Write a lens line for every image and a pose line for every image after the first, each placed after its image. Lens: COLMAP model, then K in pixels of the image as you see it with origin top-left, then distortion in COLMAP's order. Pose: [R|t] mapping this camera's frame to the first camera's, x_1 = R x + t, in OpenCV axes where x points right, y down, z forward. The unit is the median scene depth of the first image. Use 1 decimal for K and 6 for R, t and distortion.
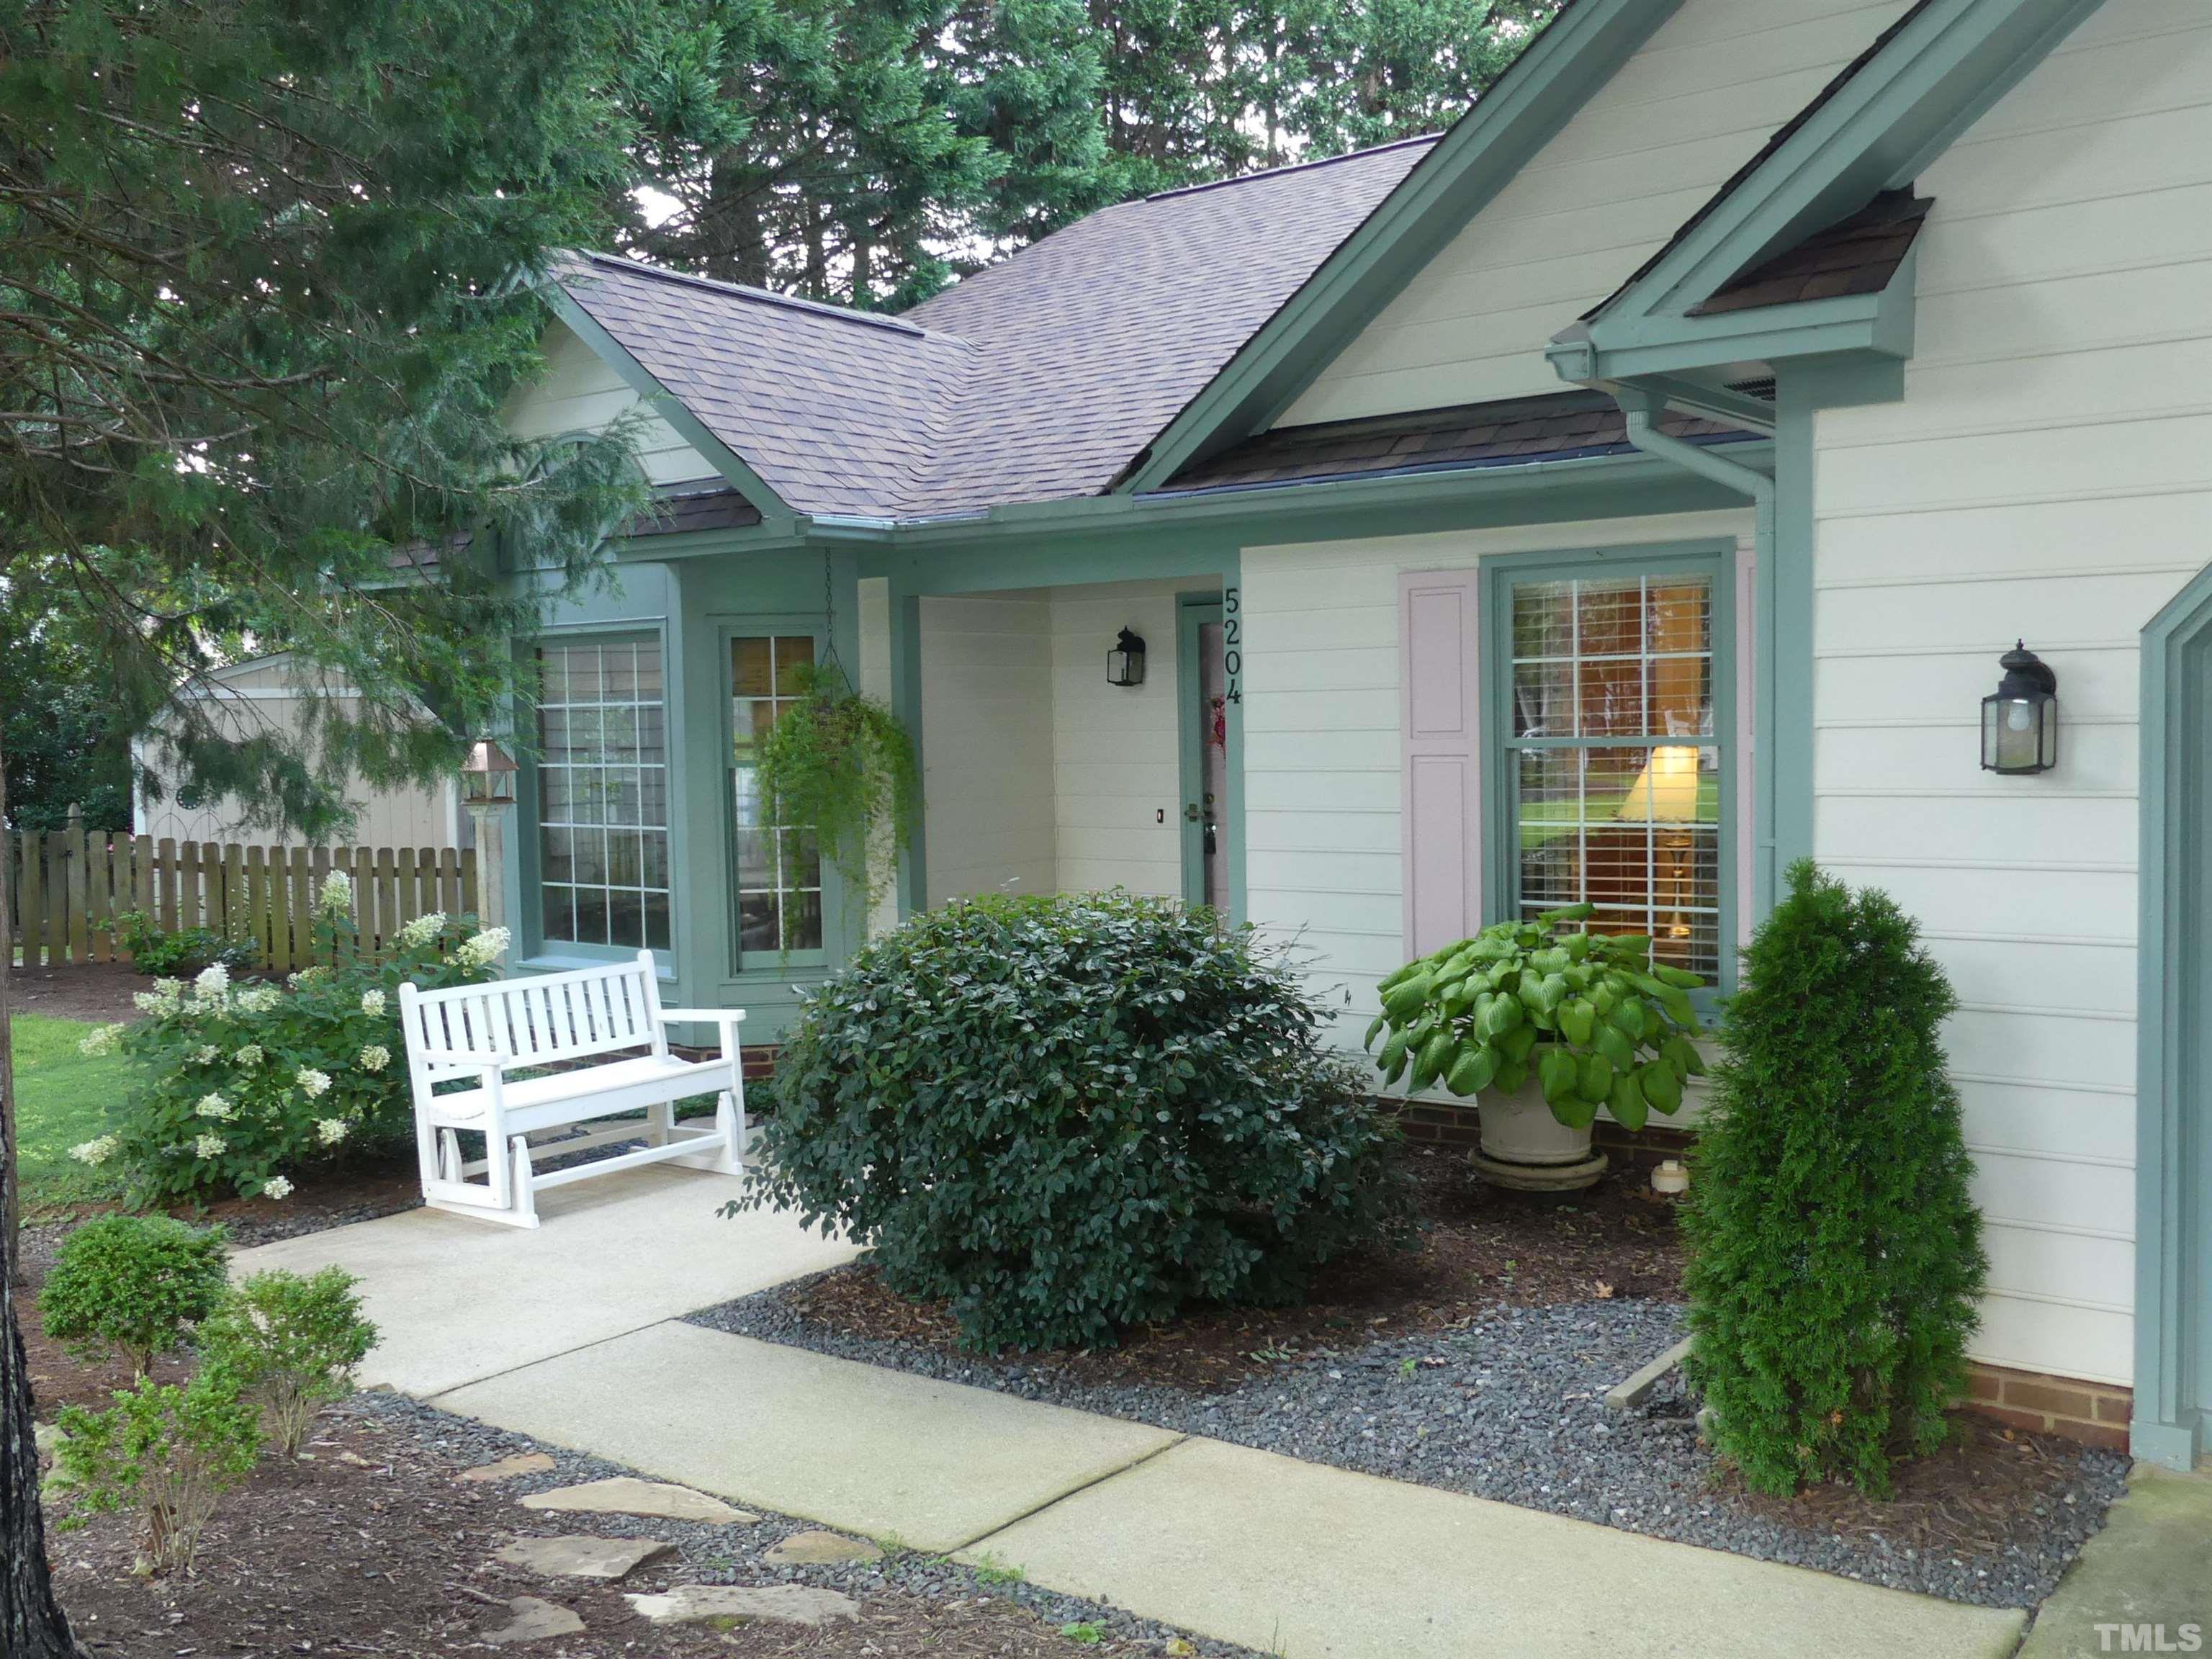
lens RADIAL K [[2114.8, 0, 1106.4], [0, 2114.8, 854.5], [0, 0, 1]] dist [-0.021476, -0.002377]
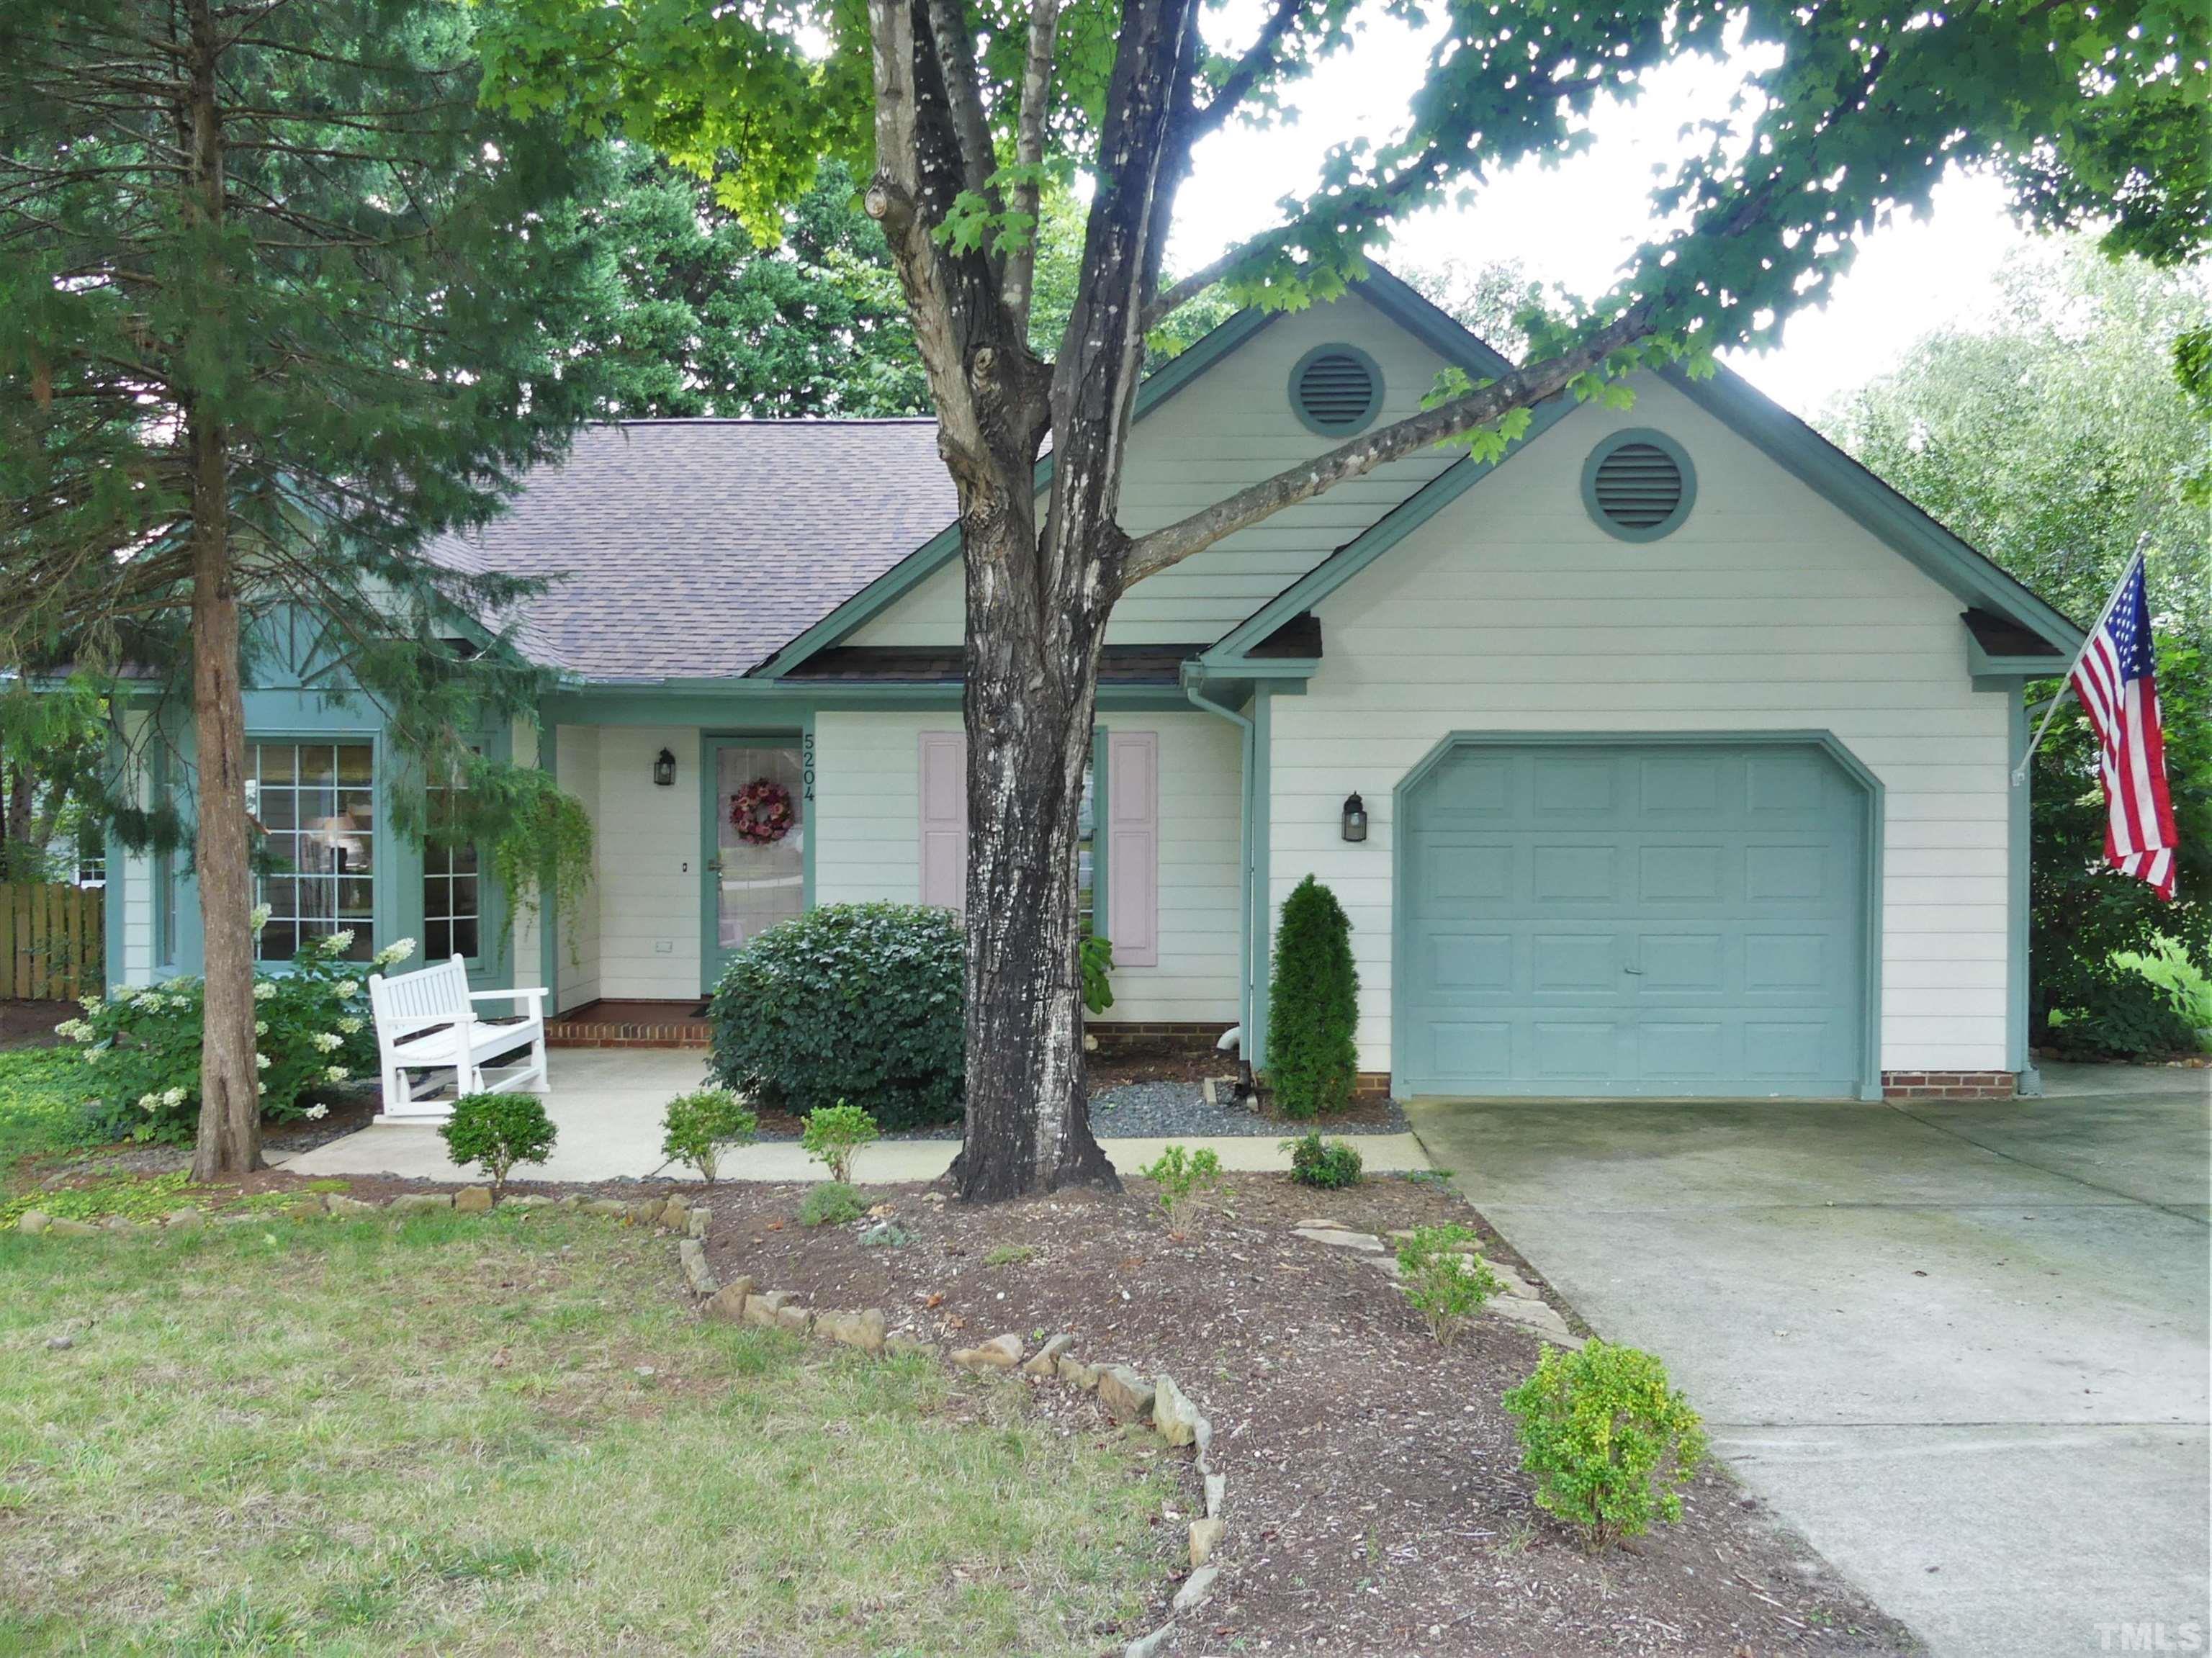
lens RADIAL K [[1723.1, 0, 1183.4], [0, 1723.1, 835.7], [0, 0, 1]] dist [-0.034358, -0.003219]
pose [[0.804432, 0.004683, 0.594026, -0.633875], [0.020938, 0.999124, -0.036231, 0.017583], [-0.593676, 0.041583, 0.803629, -0.375270]]
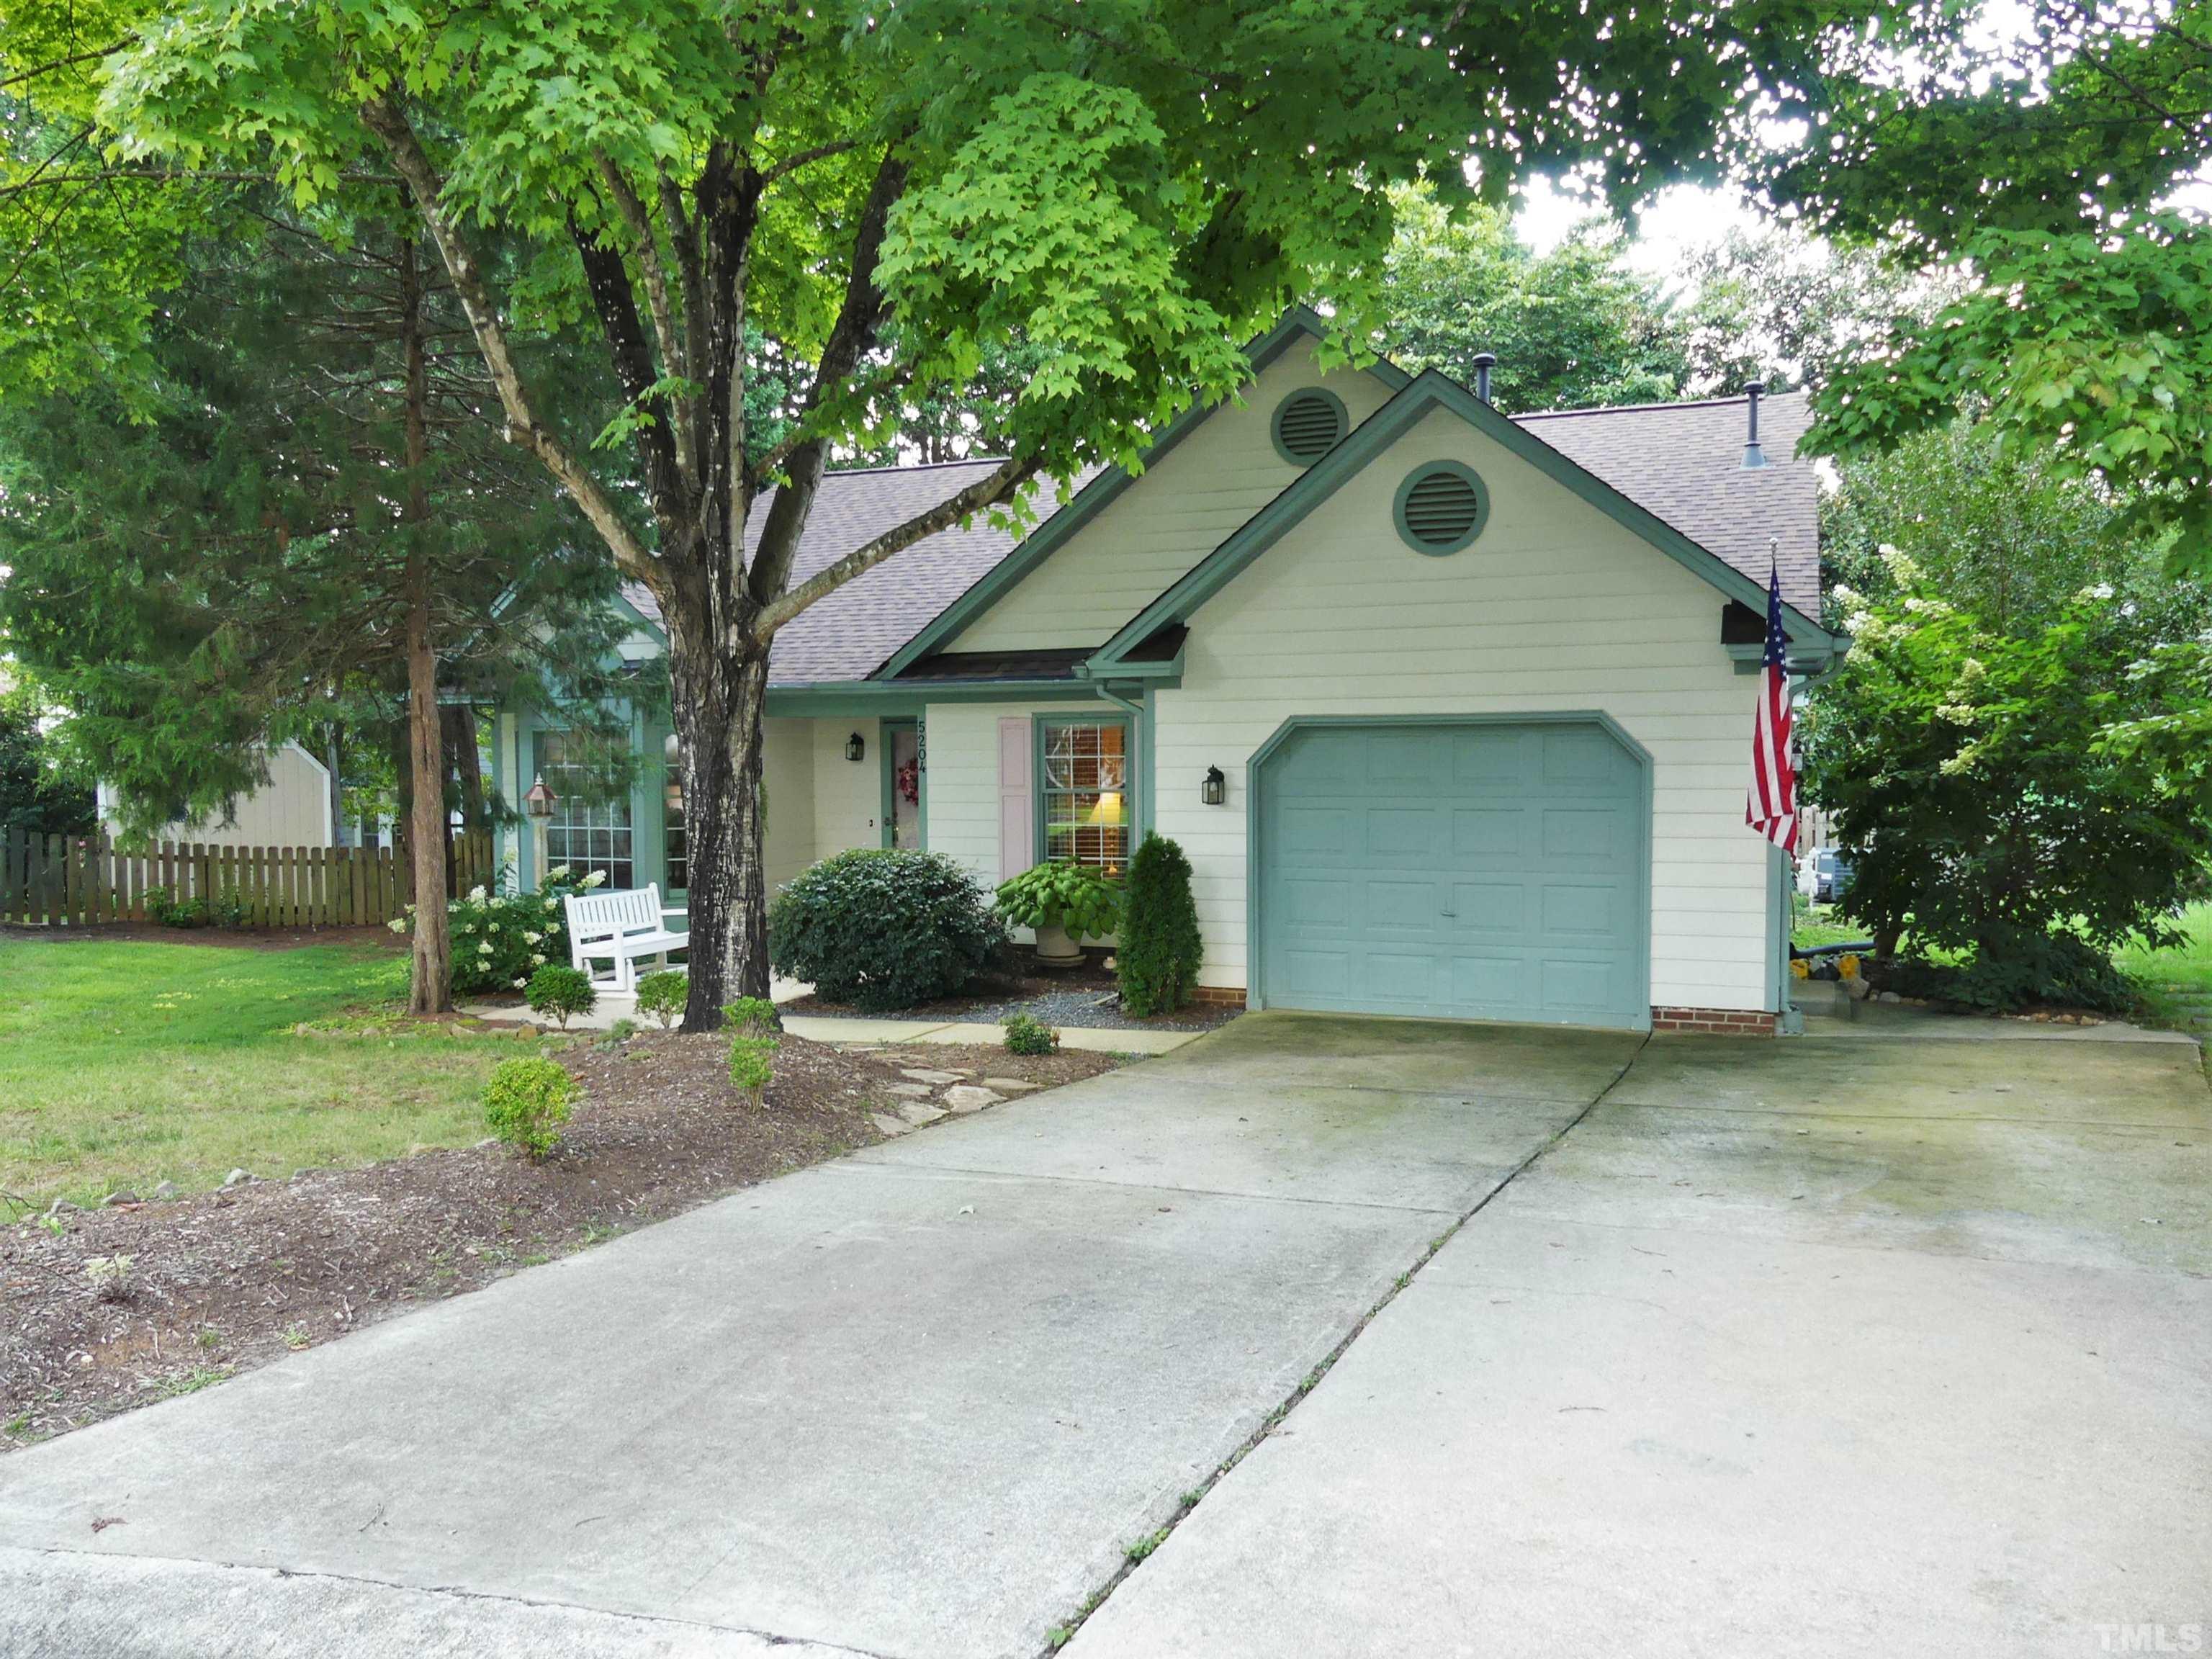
lens RADIAL K [[1669.0, 0, 1131.1], [0, 1669.0, 828.1], [0, 0, 1]] dist [-0.009125, 0.007180]
pose [[0.961317, 0.000909, 0.275442, -0.260174], [0.005468, 0.999734, -0.022384, 0.035759], [-0.275389, 0.023024, 0.961057, -0.934272]]
